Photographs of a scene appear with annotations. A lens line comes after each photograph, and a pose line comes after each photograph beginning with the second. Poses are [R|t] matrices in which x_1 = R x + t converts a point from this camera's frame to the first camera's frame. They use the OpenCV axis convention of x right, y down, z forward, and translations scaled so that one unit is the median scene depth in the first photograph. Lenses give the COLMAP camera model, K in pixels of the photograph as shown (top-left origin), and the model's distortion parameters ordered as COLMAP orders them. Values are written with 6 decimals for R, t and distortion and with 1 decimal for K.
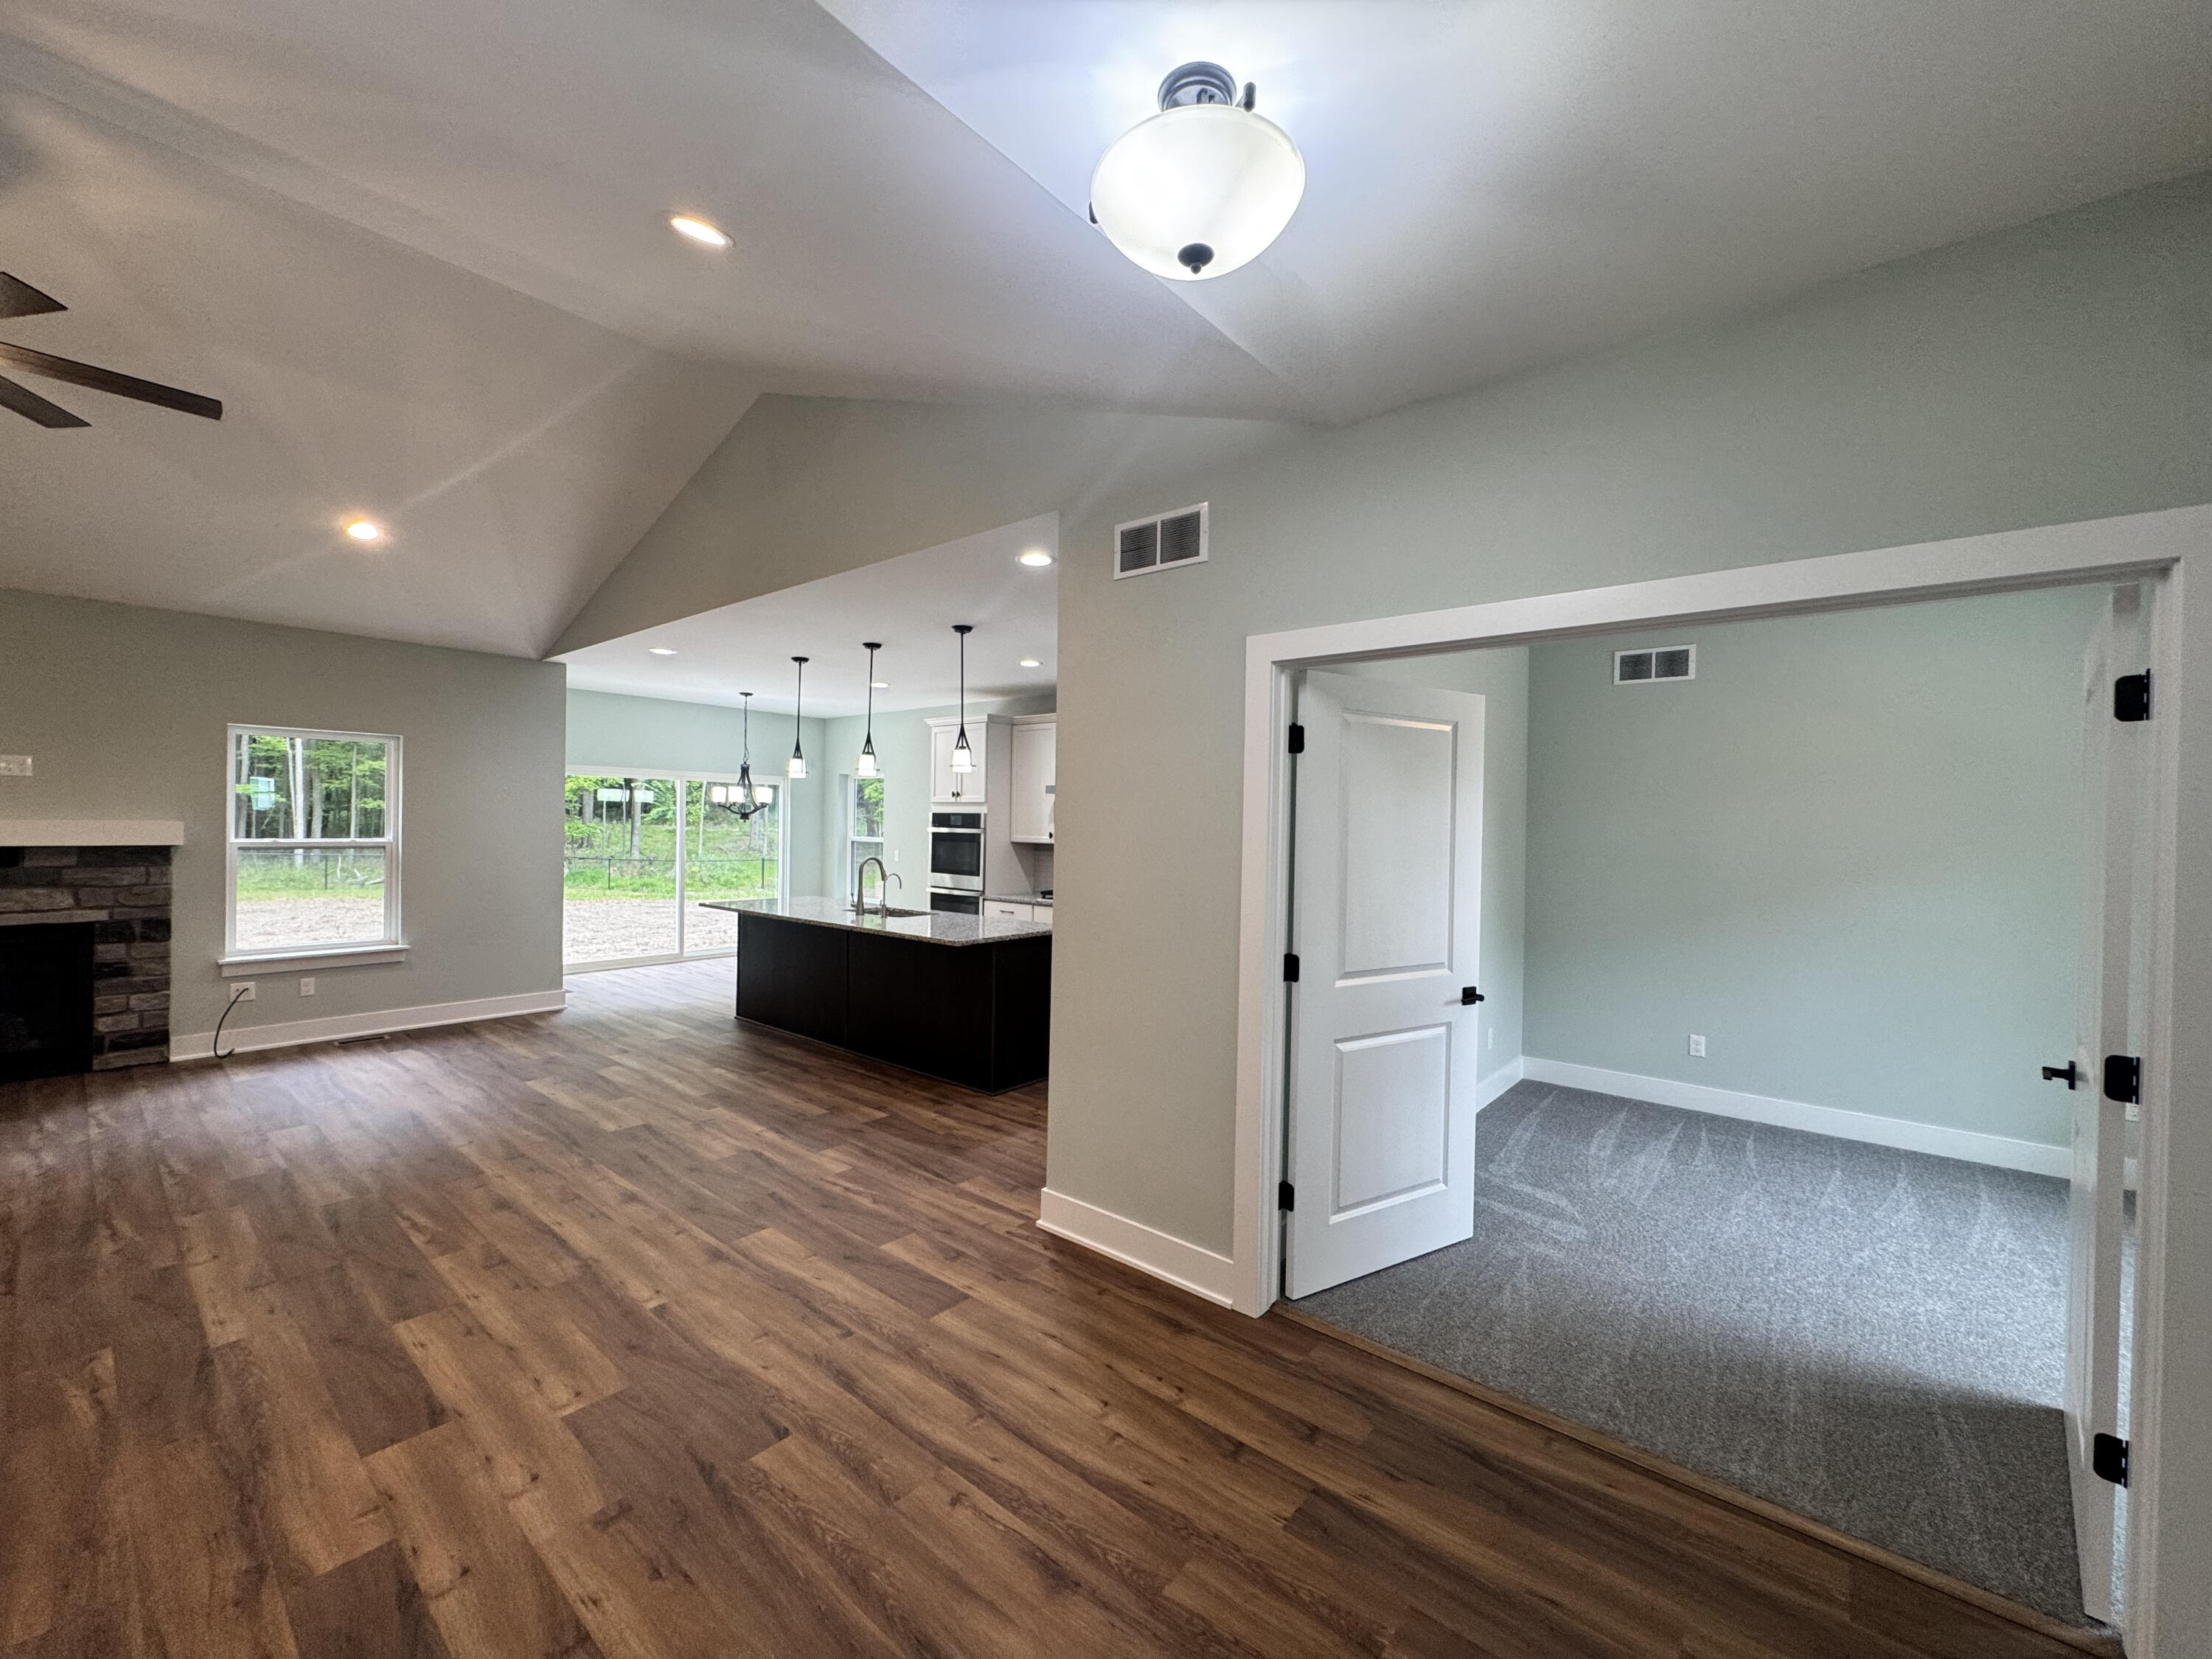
lens RADIAL K [[880.6, 0, 1106.3], [0, 880.6, 828.8], [0, 0, 1]] dist [-0.001366, 0.000181]
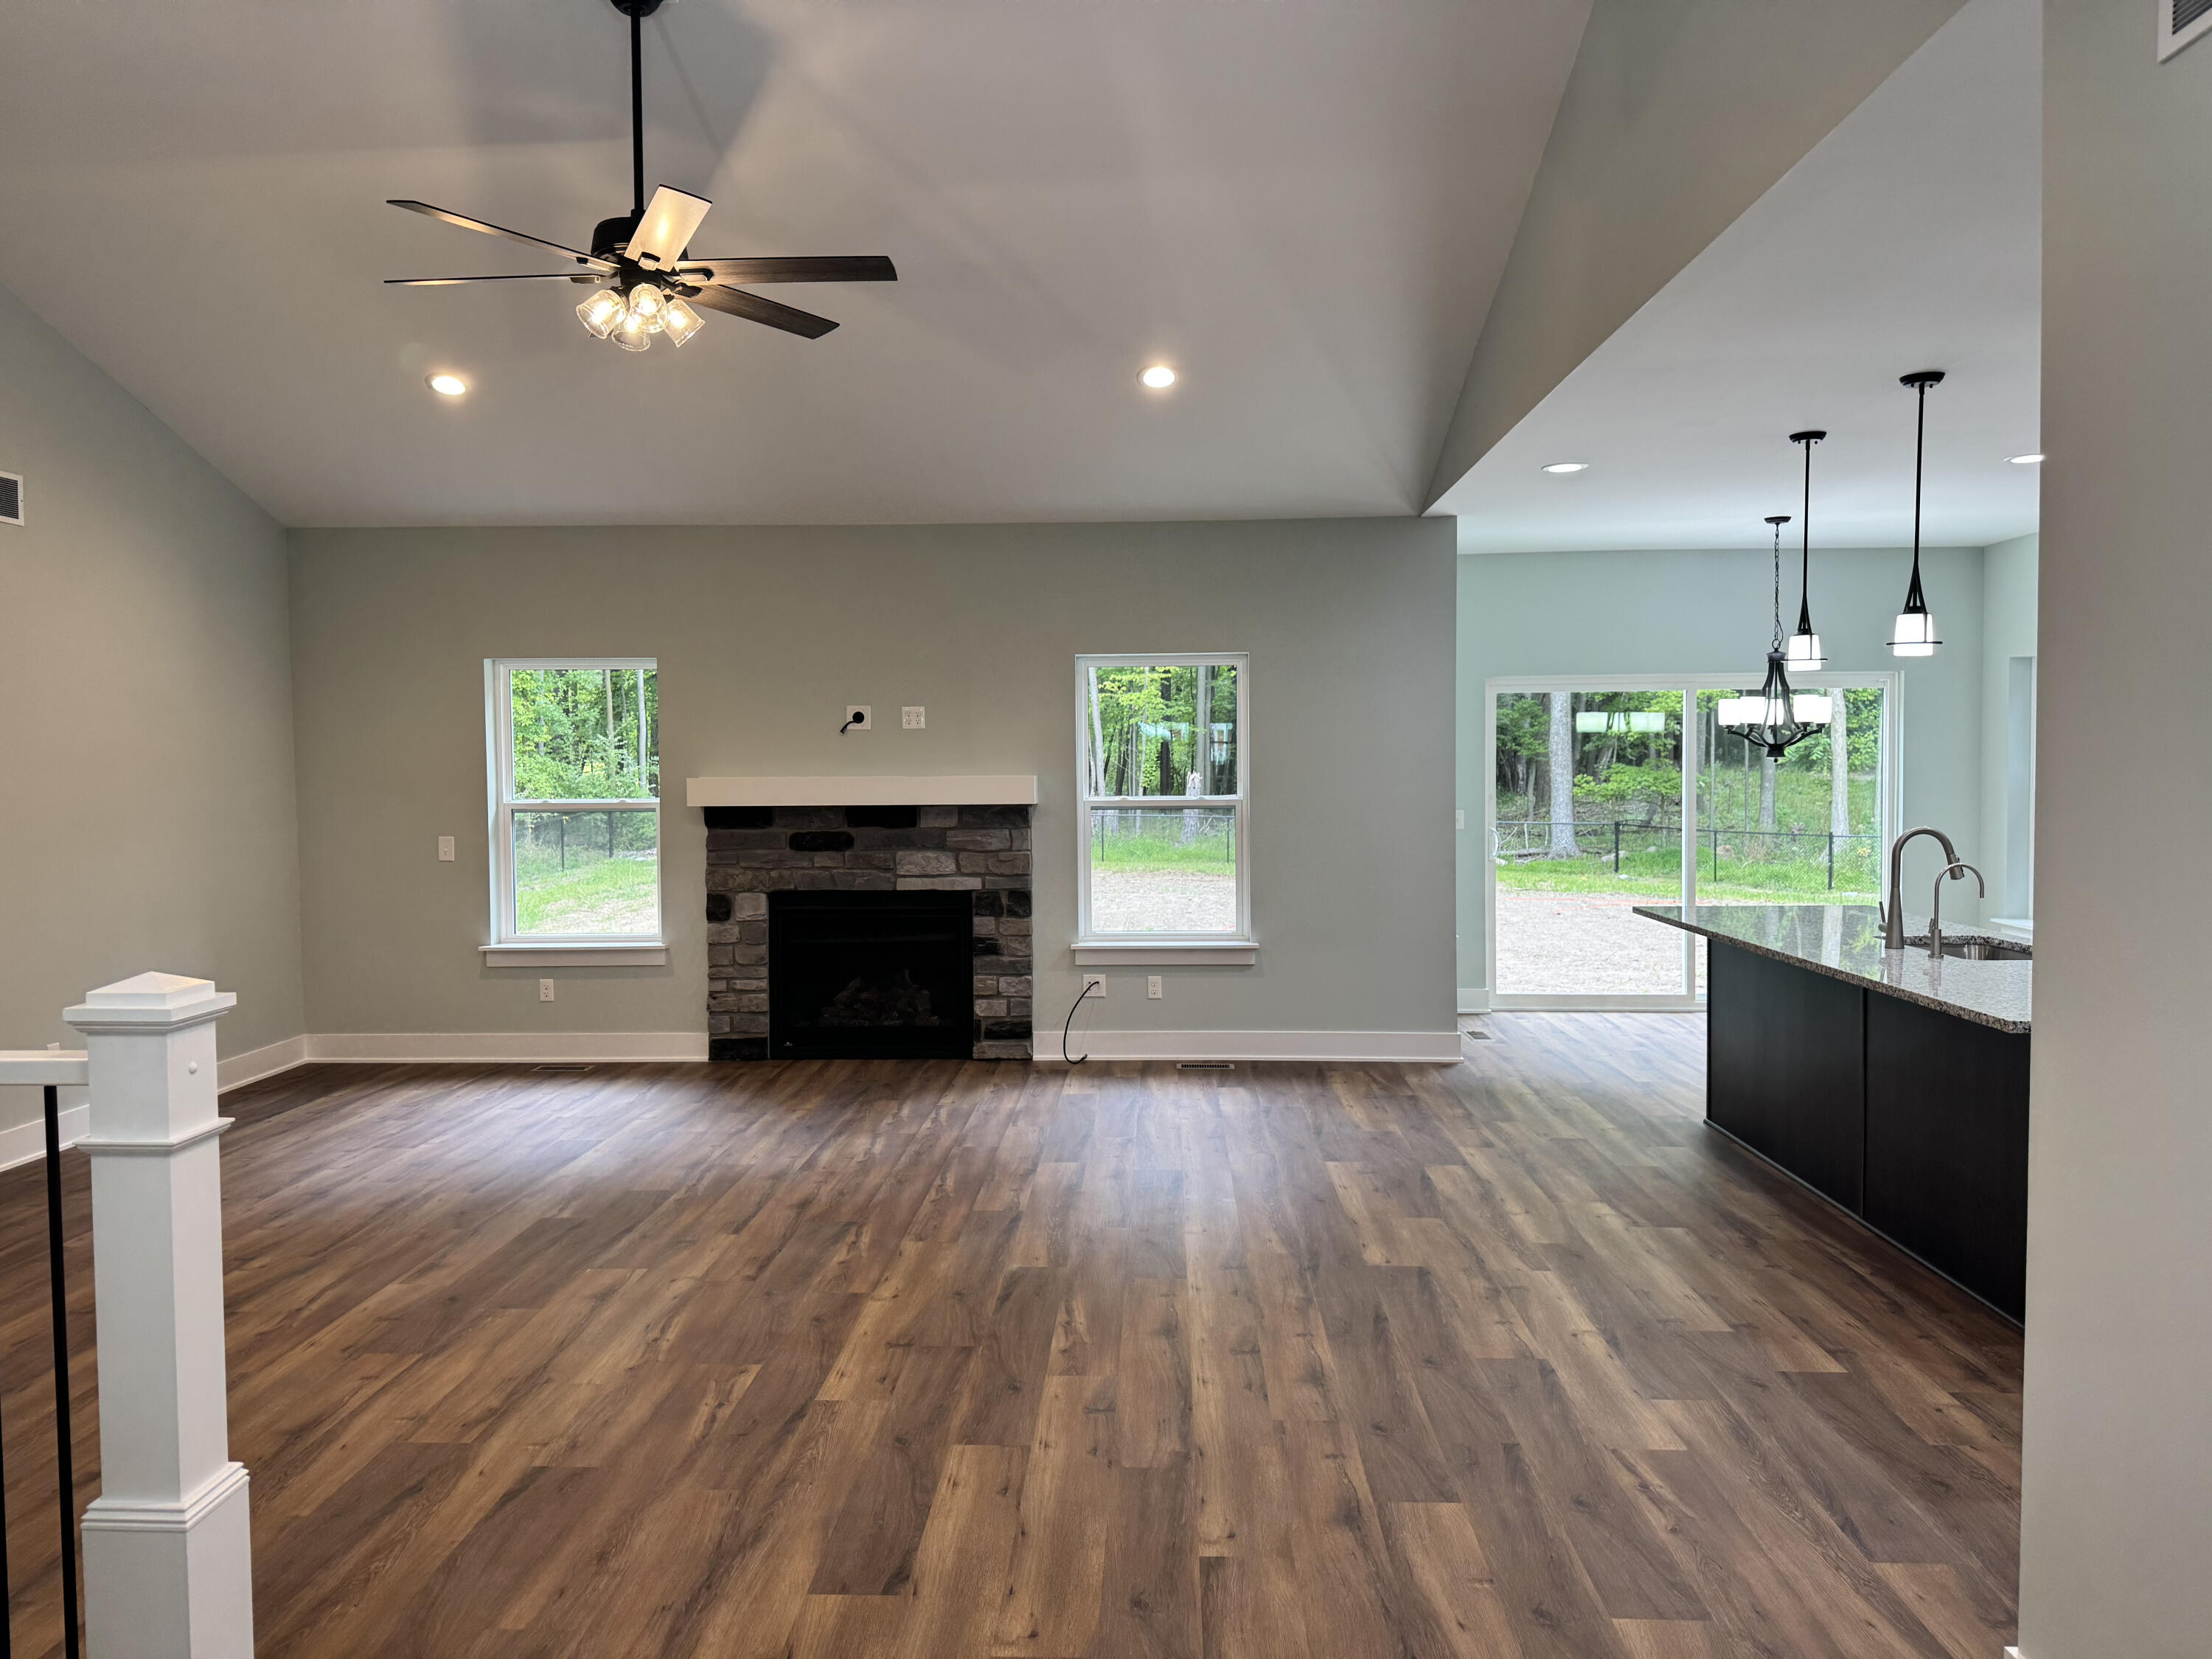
lens RADIAL K [[1543.9, 0, 1089.3], [0, 1543.9, 823.2], [0, 0, 1]] dist [0.154191, -0.272187]
pose [[0.603800, 0.008586, -0.797089, 0.193750], [0.013854, 0.999678, 0.021263, 0.007304], [0.797015, -0.023882, 0.603487, 0.184855]]
